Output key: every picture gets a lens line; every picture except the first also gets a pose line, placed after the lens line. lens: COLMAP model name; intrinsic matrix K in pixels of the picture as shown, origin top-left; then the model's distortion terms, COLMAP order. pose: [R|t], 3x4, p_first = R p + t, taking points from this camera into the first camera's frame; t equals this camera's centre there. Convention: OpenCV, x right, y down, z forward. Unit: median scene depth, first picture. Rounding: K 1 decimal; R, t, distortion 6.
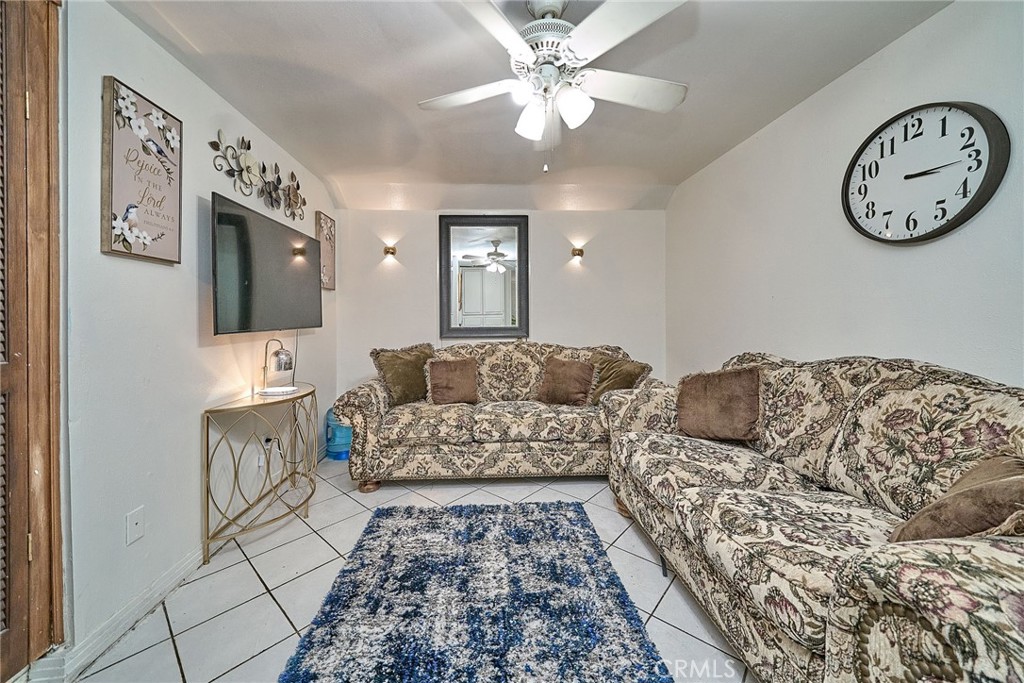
lens RADIAL K [[350.7, 0, 512.0], [0, 350.7, 341.5], [0, 0, 1]] dist [0.001054, -0.002313]
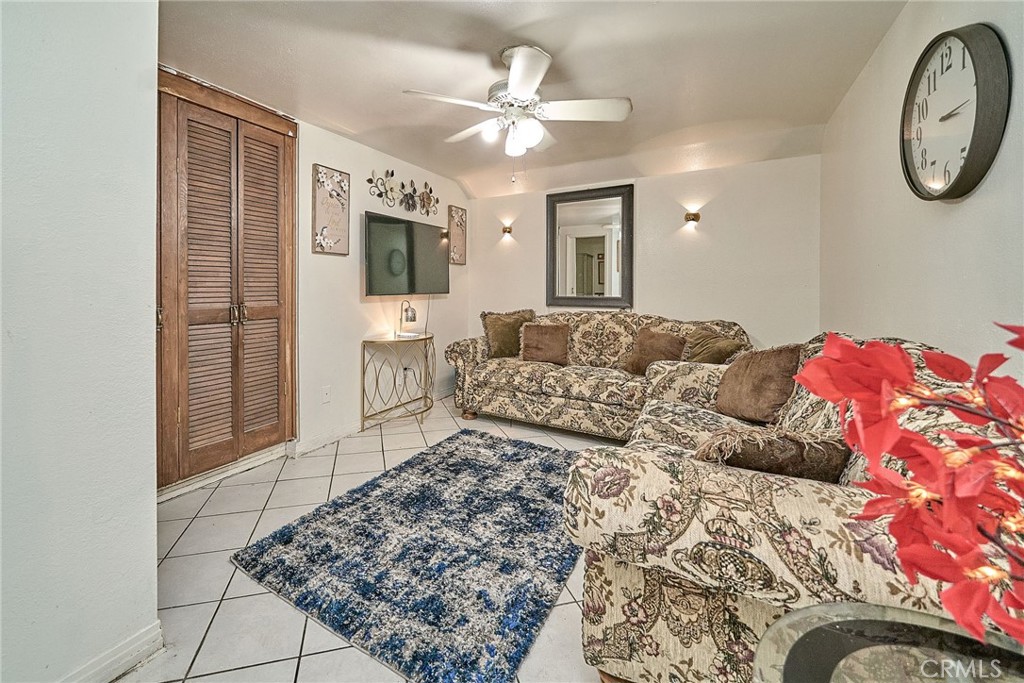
lens RADIAL K [[383.5, 0, 510.0], [0, 383.5, 328.7], [0, 0, 1]] dist [-0.000431, -0.000171]
pose [[0.866823, 0.063537, -0.494551, 0.495823], [-0.043760, 0.997715, 0.051481, 0.009520], [0.496692, -0.022983, 0.867622, -0.191101]]
